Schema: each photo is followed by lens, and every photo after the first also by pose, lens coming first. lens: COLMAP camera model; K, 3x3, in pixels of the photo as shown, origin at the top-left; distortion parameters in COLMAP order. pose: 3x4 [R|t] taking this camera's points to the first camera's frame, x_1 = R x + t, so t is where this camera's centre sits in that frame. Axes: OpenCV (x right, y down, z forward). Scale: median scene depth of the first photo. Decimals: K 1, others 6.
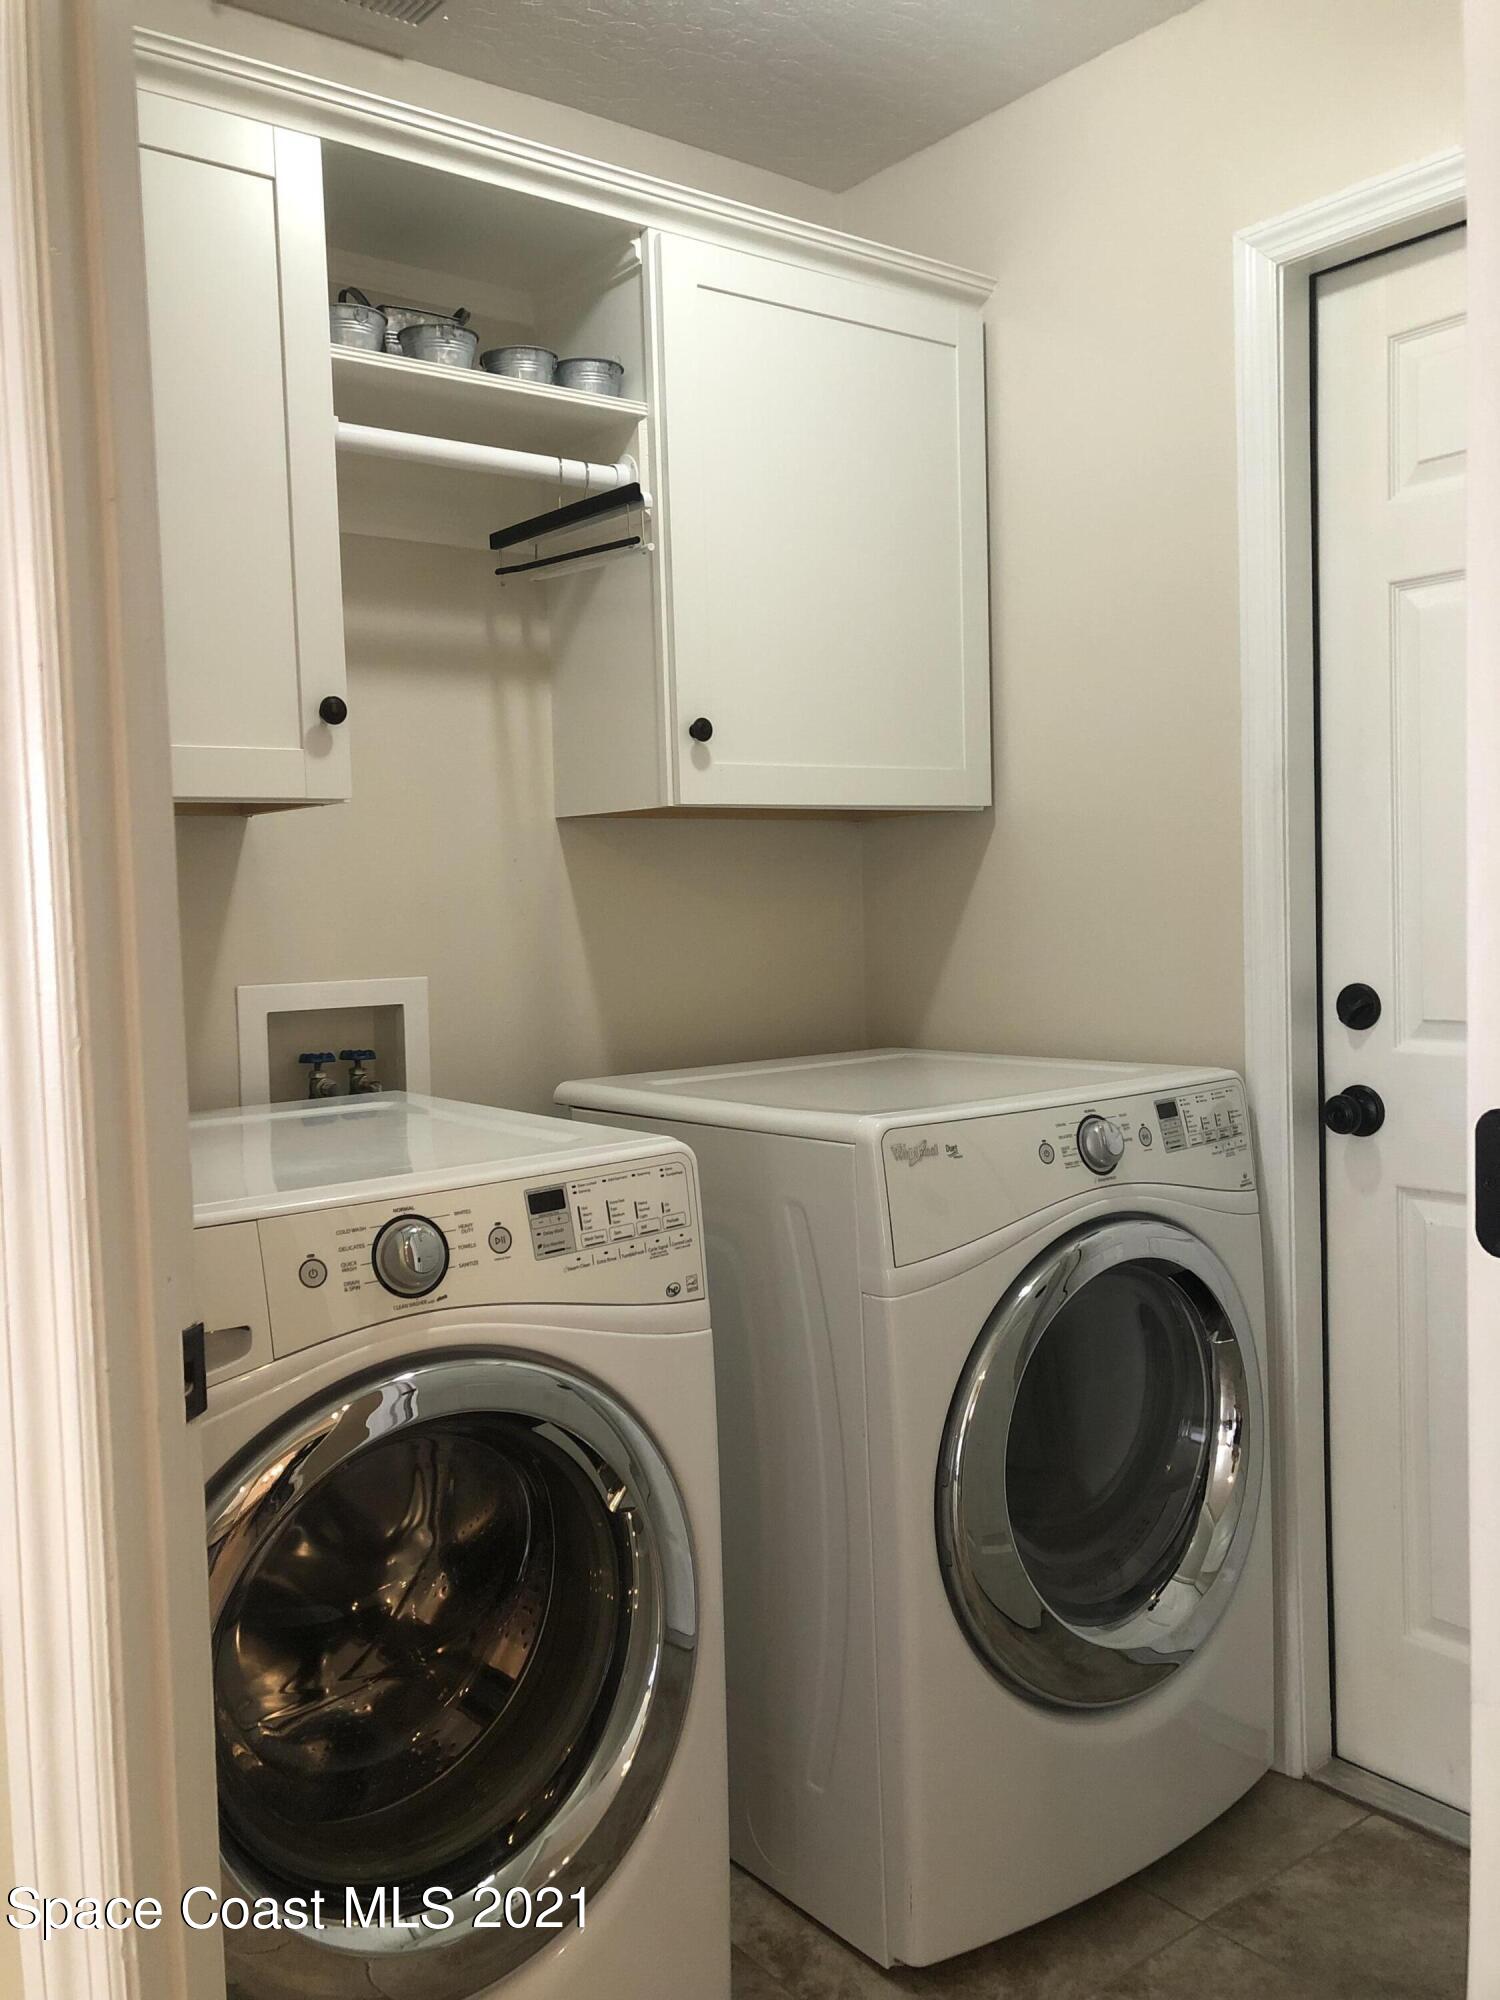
lens RADIAL K [[1654.0, 0, 738.4], [0, 1654.0, 975.7], [0, 0, 1]] dist [0.186622, -0.446321]
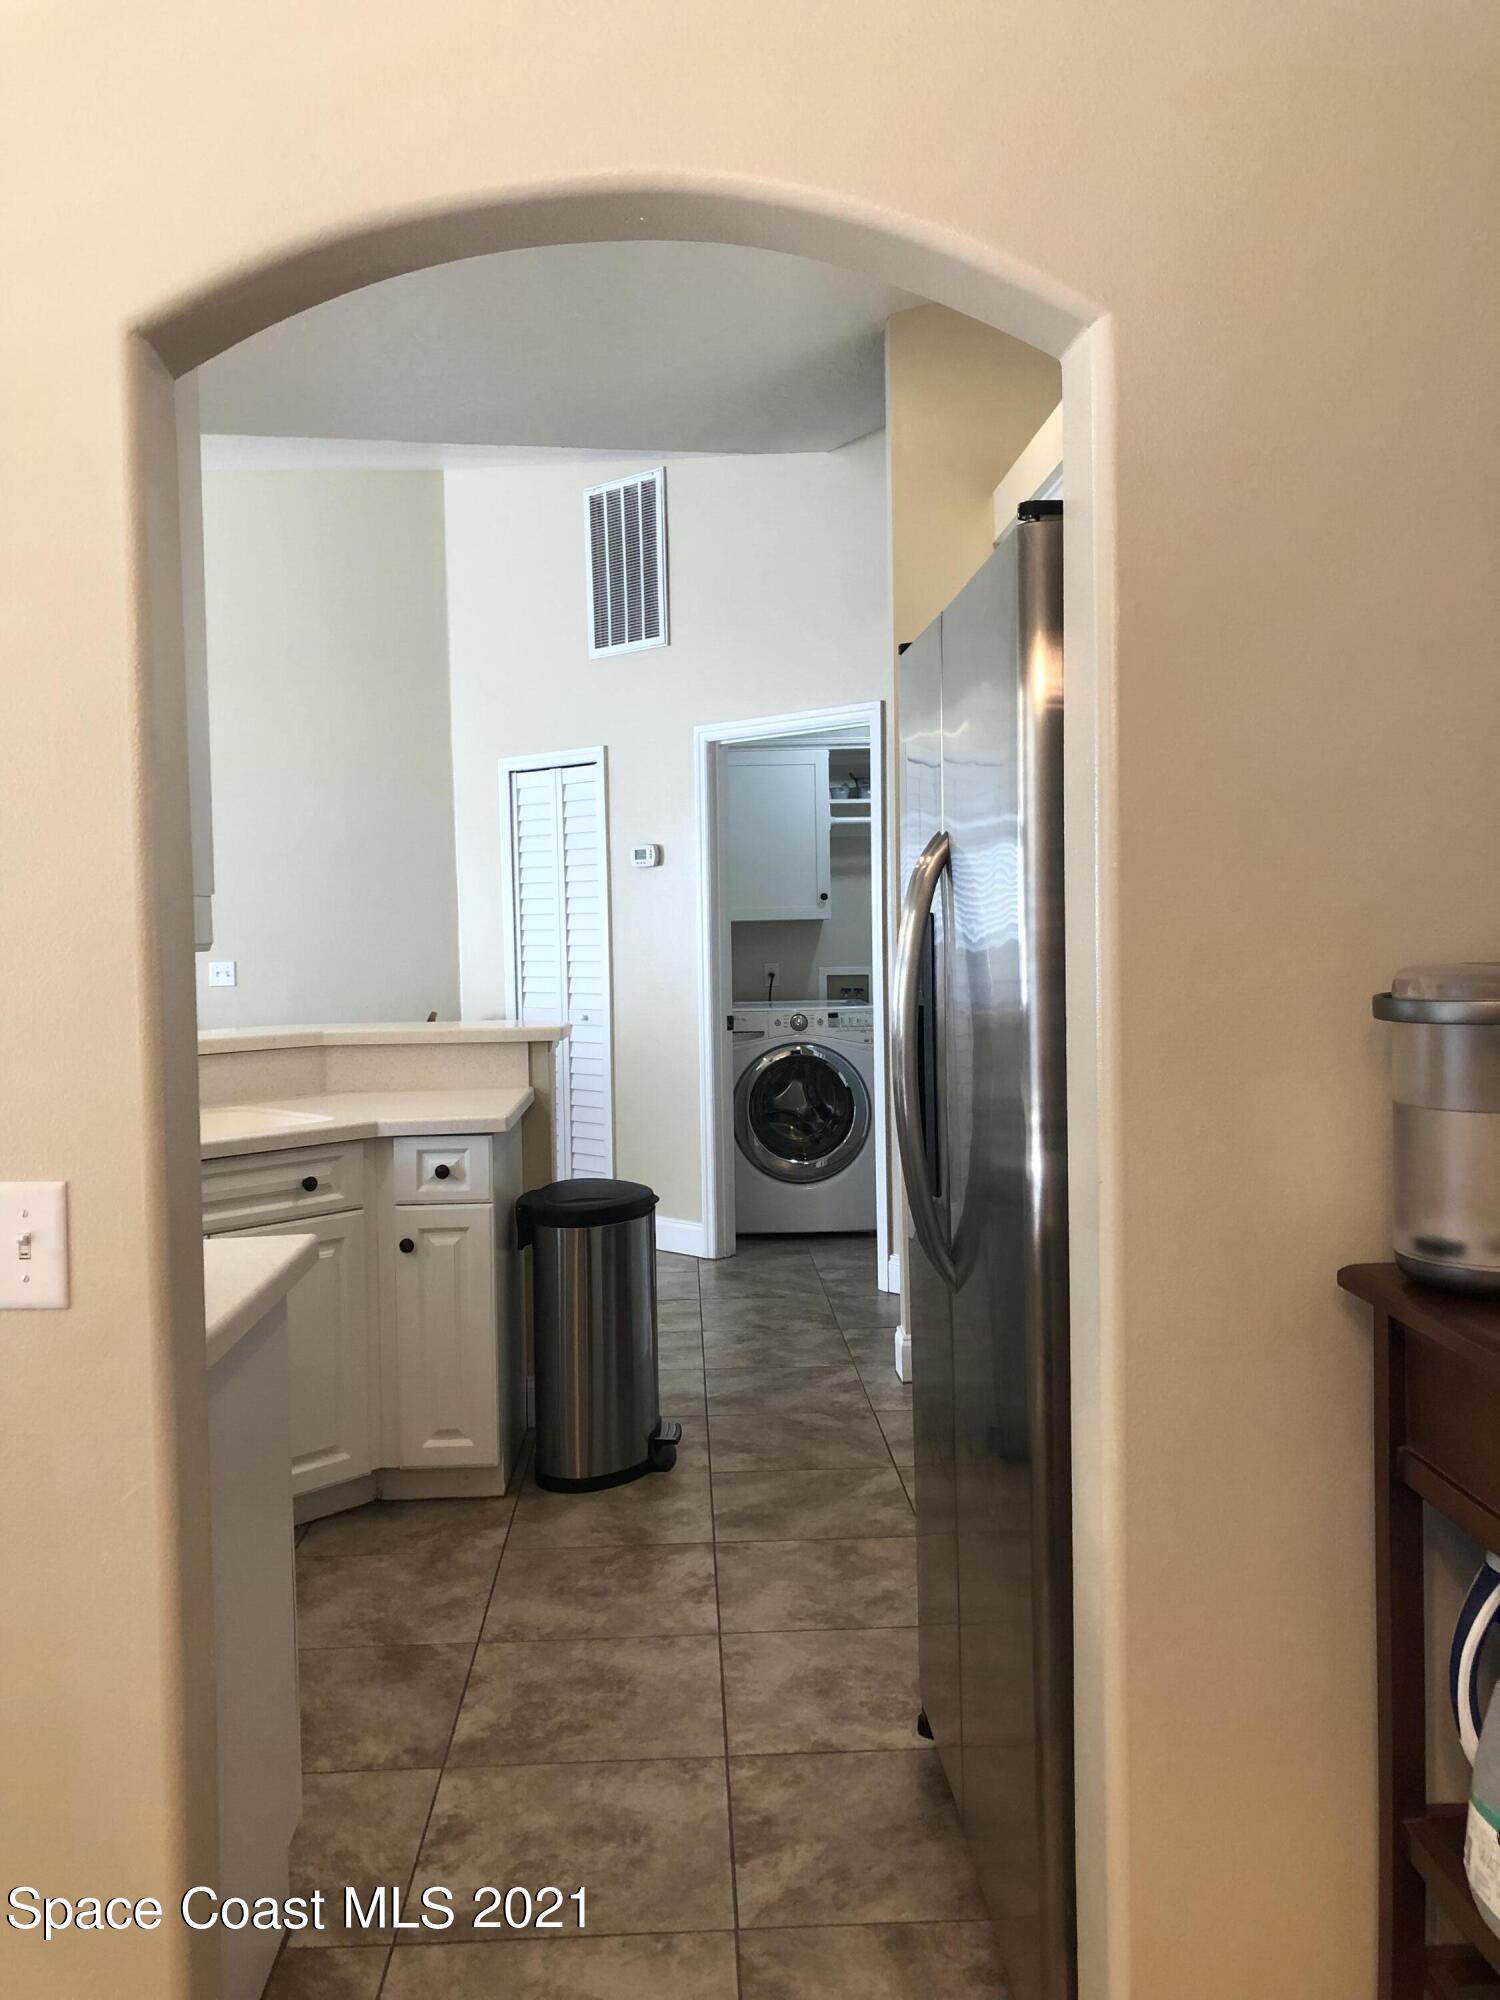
lens RADIAL K [[1654.0, 0, 738.4], [0, 1654.0, 975.7], [0, 0, 1]] dist [0.186622, -0.446321]
pose [[0.816562, 0.032218, -0.576357, 2.134643], [-0.033635, 0.999400, 0.008213, 0.001302], [0.576277, 0.012679, 0.817156, -2.651514]]
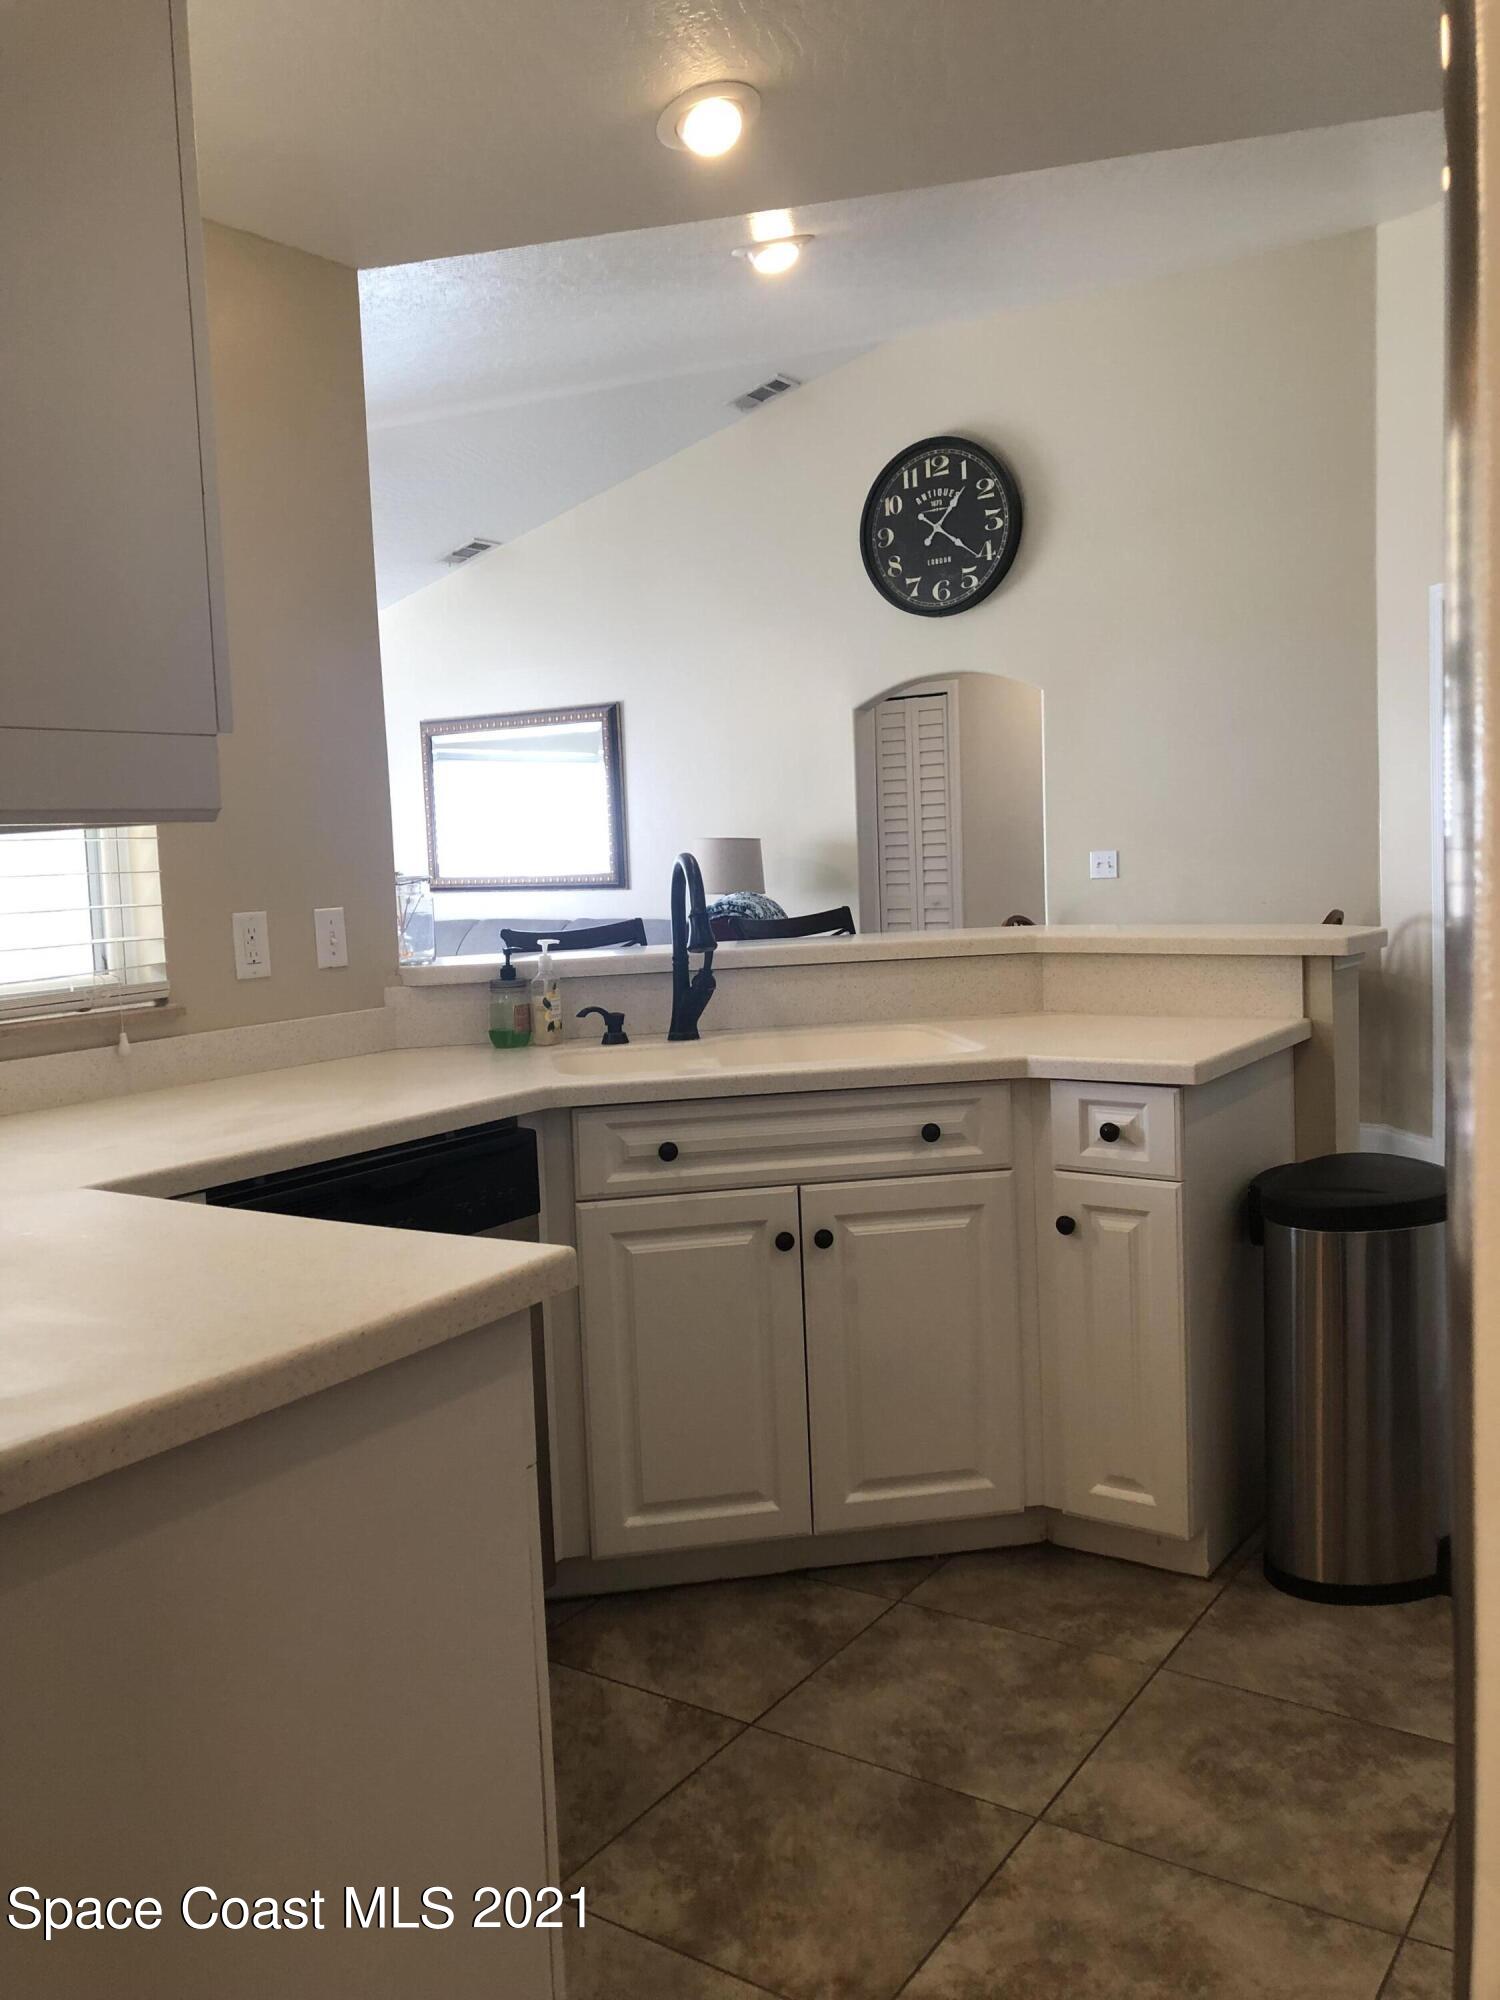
lens RADIAL K [[1648.0, 0, 733.2], [0, 1648.0, 975.4], [0, 0, 1]] dist [0.045661, -0.043828]
pose [[0.314650, 0.091539, -0.944784, 1.914118], [-0.020871, 0.995766, 0.089527, 0.006488], [0.948978, -0.008451, 0.315228, -1.859175]]
